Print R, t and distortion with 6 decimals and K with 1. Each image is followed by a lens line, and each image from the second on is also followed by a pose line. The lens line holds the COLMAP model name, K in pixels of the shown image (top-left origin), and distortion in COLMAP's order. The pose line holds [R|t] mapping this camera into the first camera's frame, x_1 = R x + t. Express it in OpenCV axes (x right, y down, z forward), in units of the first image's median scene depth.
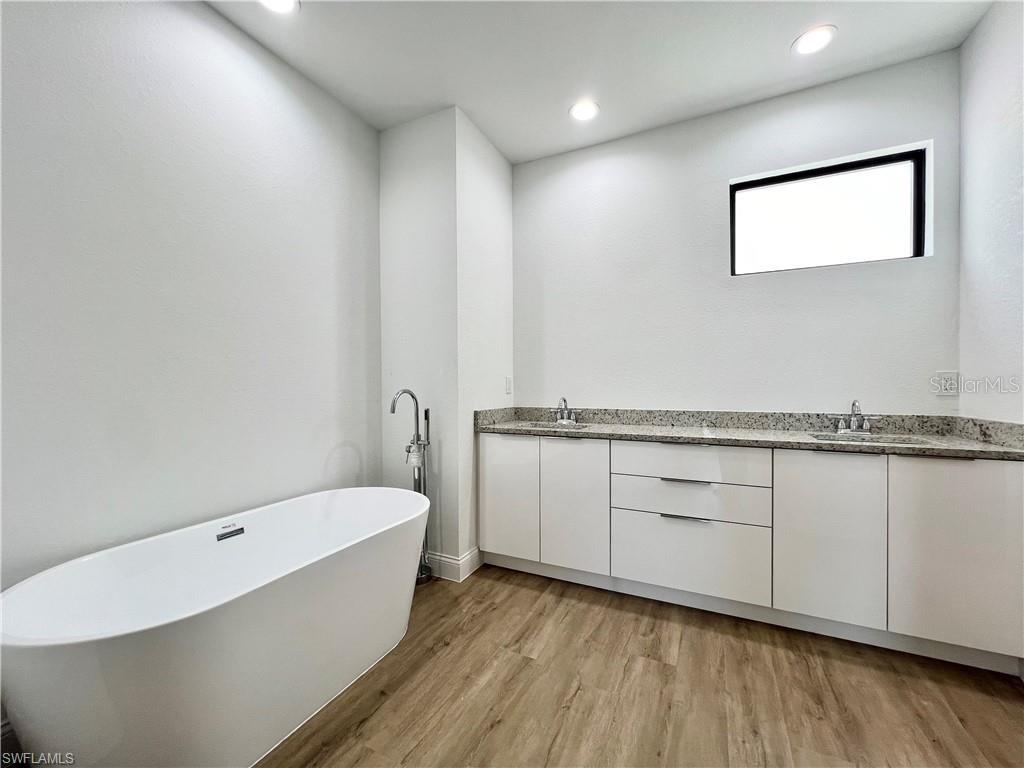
lens RADIAL K [[410.7, 0, 512.5], [0, 410.7, 387.3], [0, 0, 1]] dist [-0.005904, 0.001760]
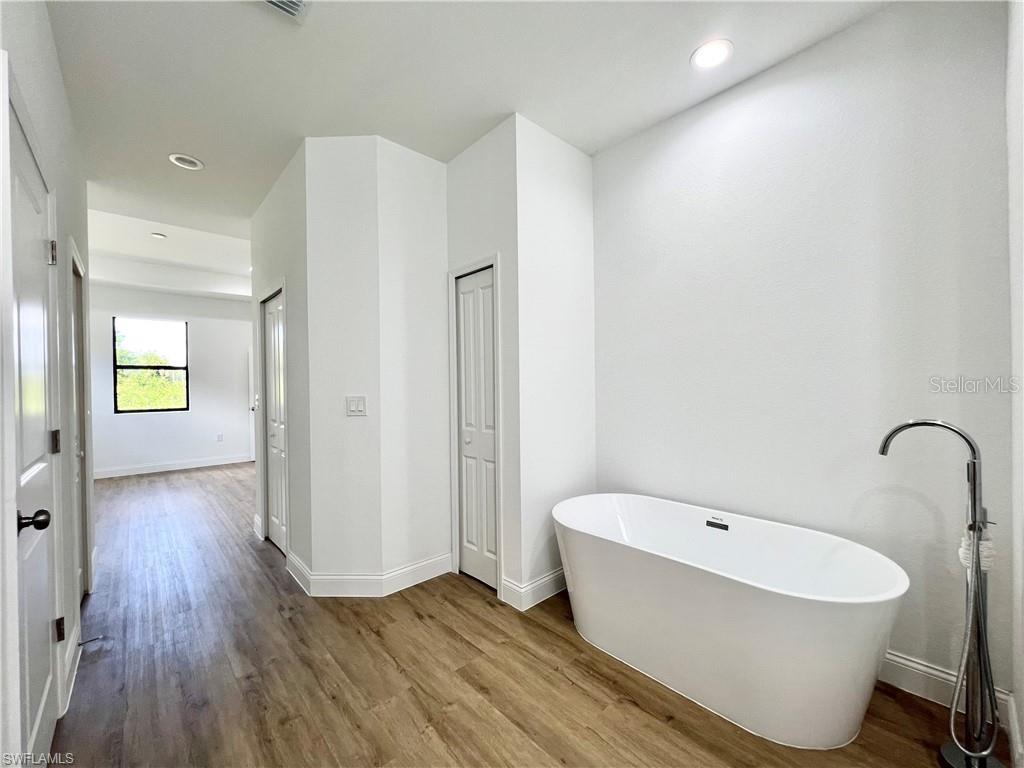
lens RADIAL K [[410.7, 0, 514.1], [0, 410.7, 387.3], [0, 0, 1]] dist [-0.005904, 0.001760]
pose [[-0.361412, 0.017665, -0.932239, 0.541354], [0.011297, 0.999830, 0.014567, -0.061992], [0.932338, -0.005267, -0.361550, 0.733130]]
